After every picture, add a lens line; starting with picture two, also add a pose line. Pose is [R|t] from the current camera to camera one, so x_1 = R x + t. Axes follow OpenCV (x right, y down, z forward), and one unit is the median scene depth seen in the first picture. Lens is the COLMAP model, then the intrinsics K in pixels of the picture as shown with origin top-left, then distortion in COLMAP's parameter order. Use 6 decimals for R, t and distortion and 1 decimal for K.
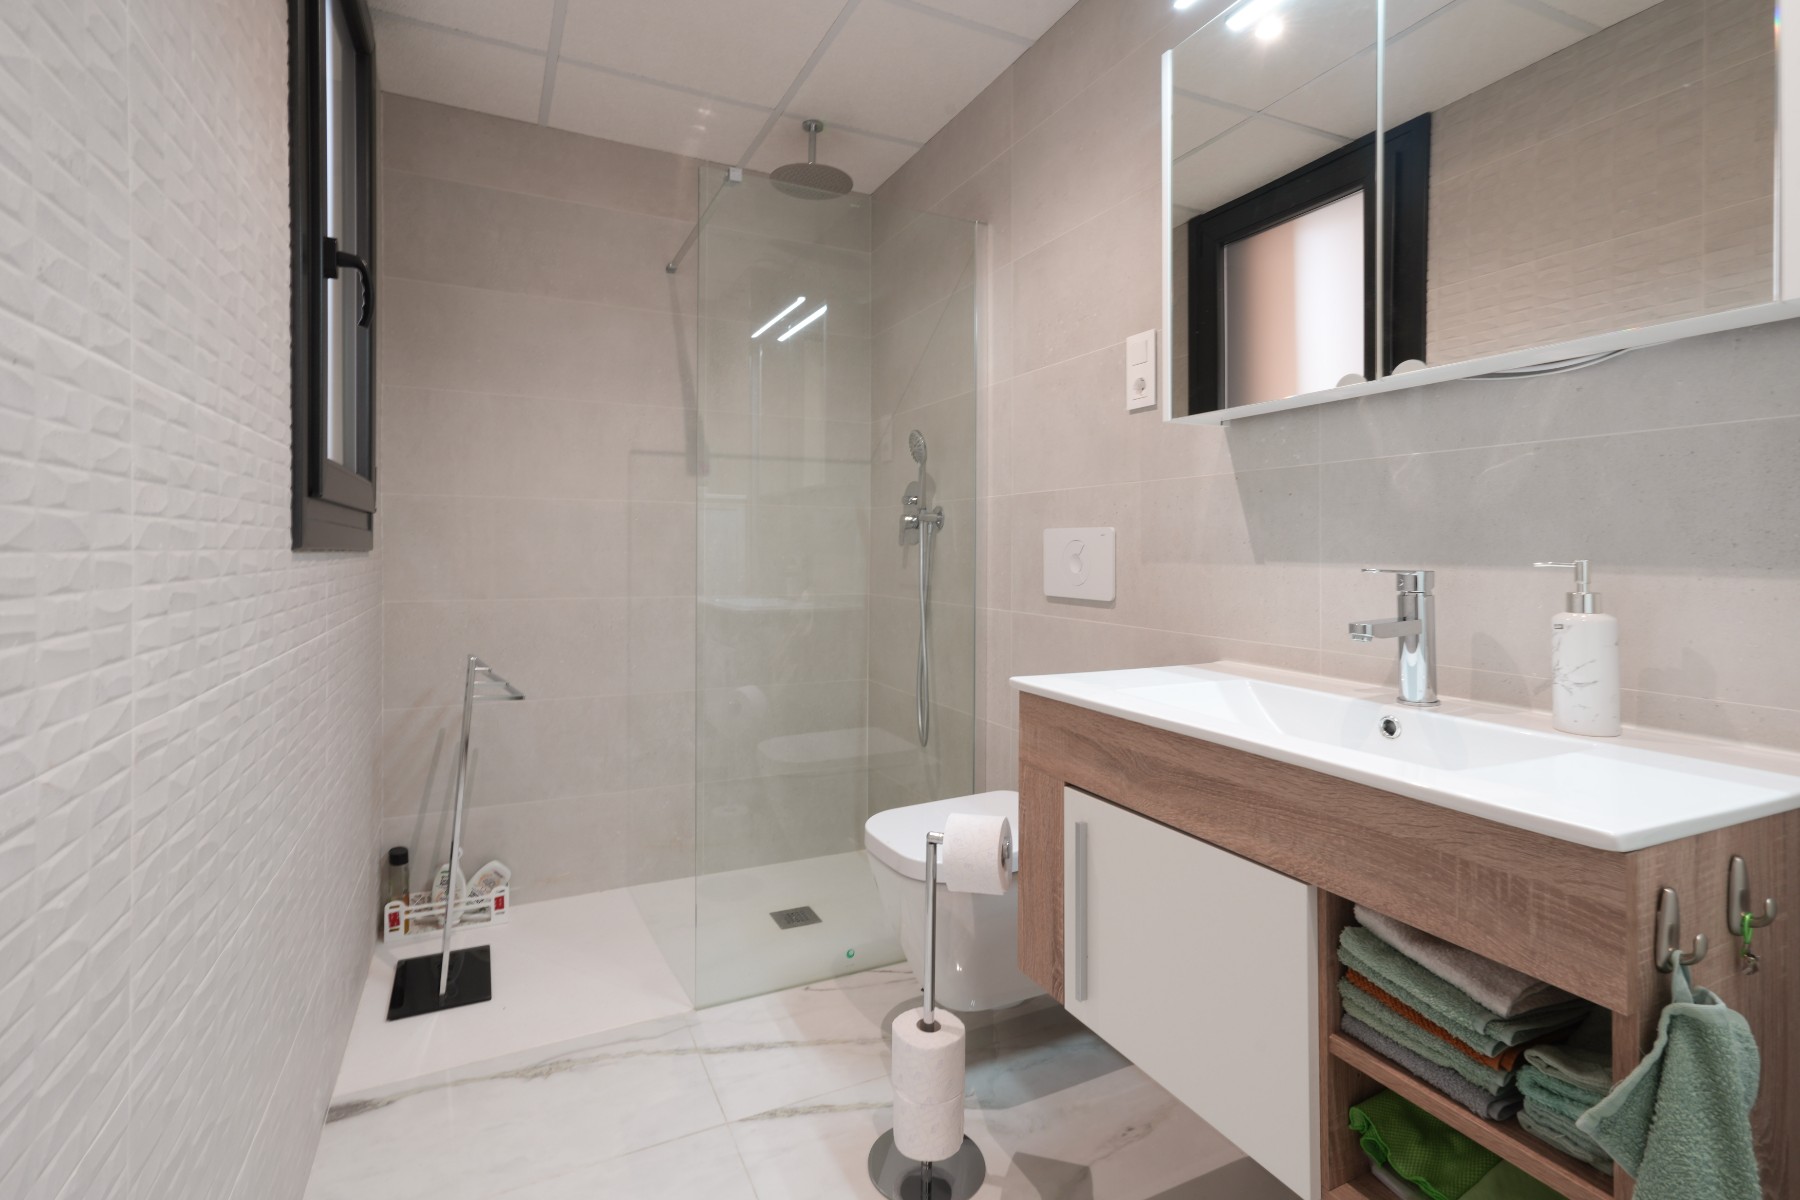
lens RADIAL K [[827.3, 0, 897.3], [0, 827.3, 555.0], [0, 0, 1]] dist [0.000248, 0.005923]
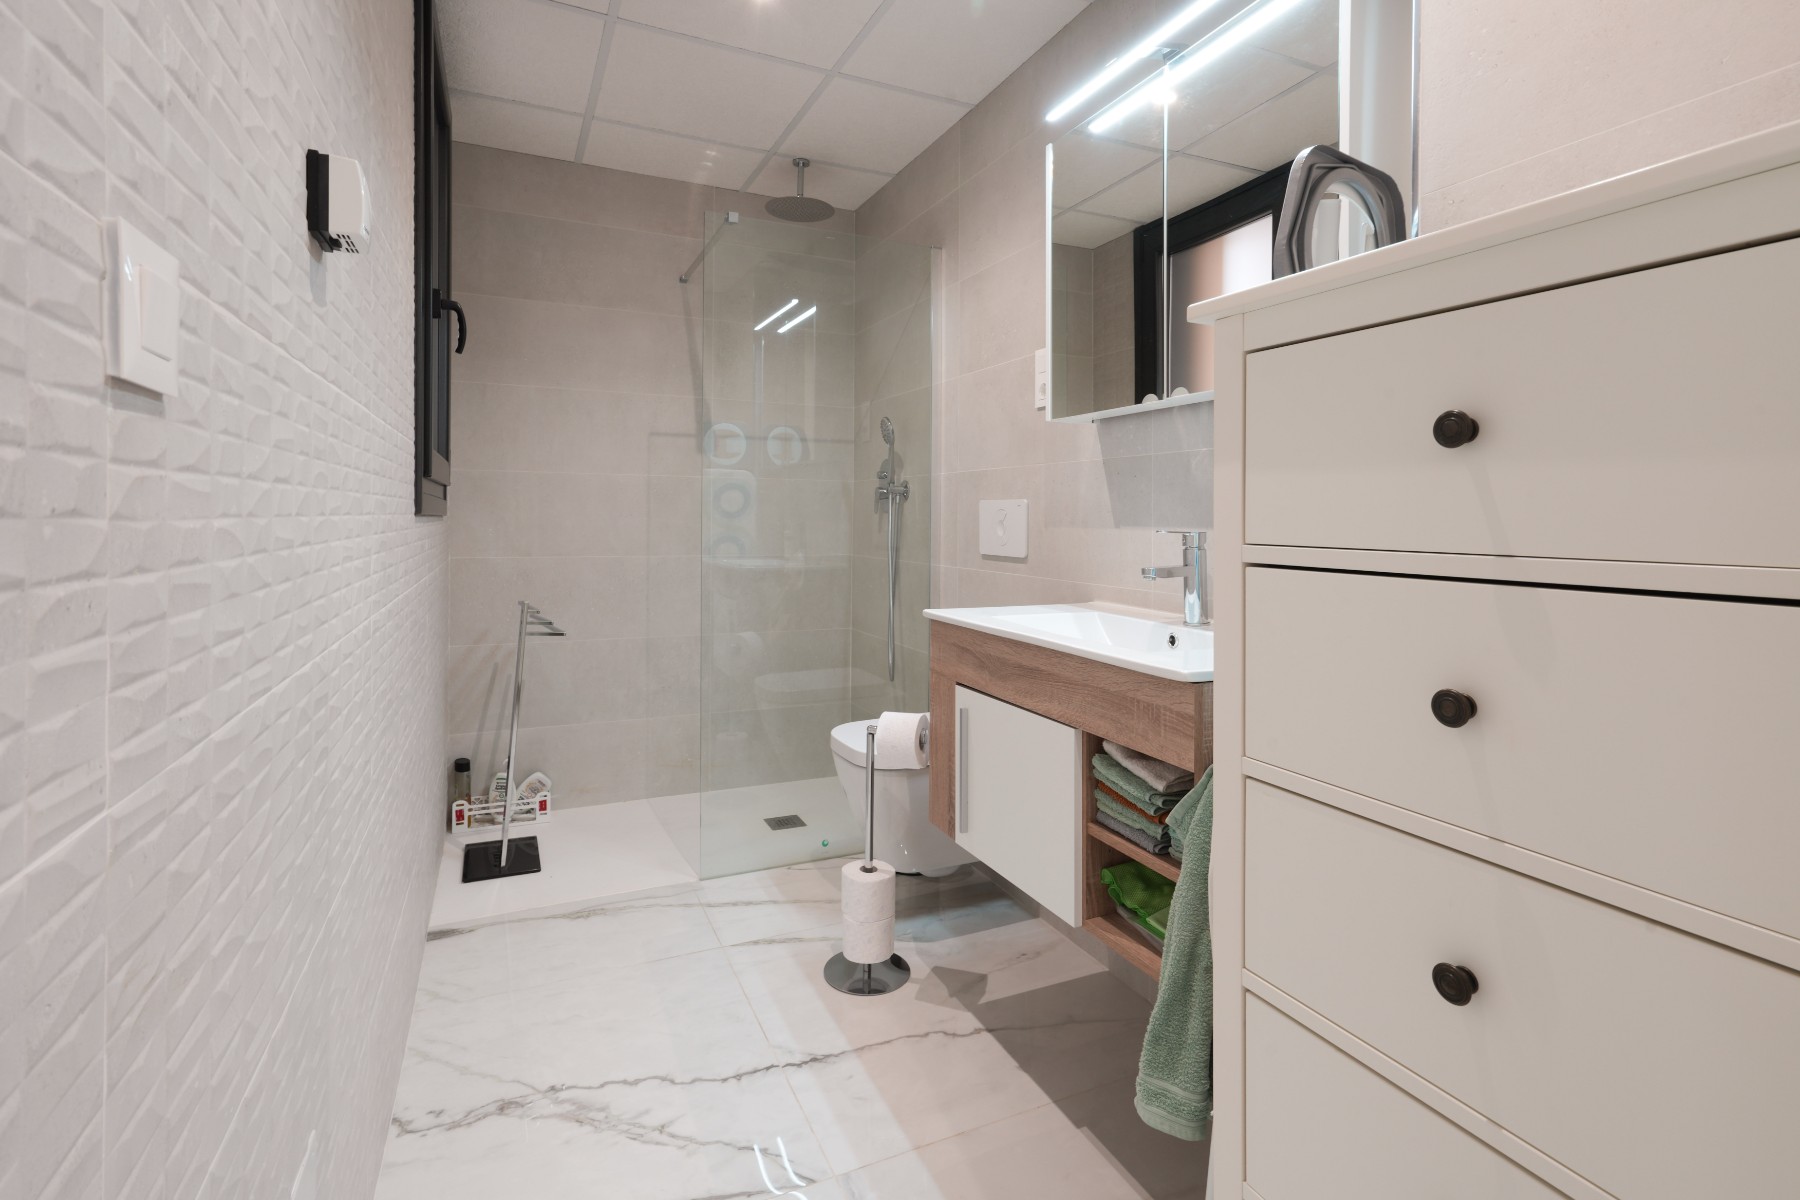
lens RADIAL K [[827.3, 0, 882.9], [0, 827.3, 527.4], [0, 0, 1]] dist [0.000248, 0.005923]
pose [[0.999384, 0.003619, -0.034907, 0.080453], [-0.003410, 0.999976, 0.006053, 0.002375], [0.034928, -0.005930, 0.999372, -0.260689]]
